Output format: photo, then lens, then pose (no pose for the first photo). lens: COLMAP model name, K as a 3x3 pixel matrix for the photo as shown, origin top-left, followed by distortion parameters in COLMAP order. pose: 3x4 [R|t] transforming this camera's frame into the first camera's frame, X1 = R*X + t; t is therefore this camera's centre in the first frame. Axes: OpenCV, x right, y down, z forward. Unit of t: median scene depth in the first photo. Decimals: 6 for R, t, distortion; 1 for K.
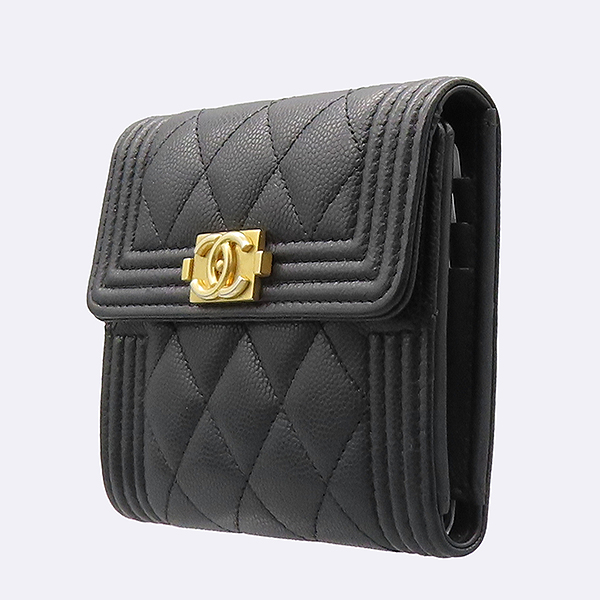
lens RADIAL K [[1125.5, 0, 300.0], [0, 1125.5, 300.0], [0, 0, 1]] dist [-0.030588, 0.270466]
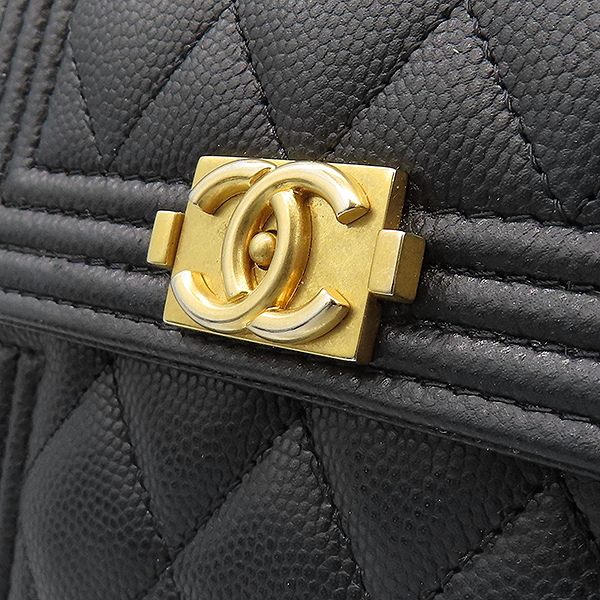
lens RADIAL K [[1125.5, 0, 300.0], [0, 1125.5, 300.0], [0, 0, 1]] dist [-0.030588, 0.270466]
pose [[0.987690, 0.121415, 0.098625, -0.093241], [-0.127825, 0.989889, 0.061492, -0.037623], [-0.090162, -0.073342, 0.993223, 0.622608]]
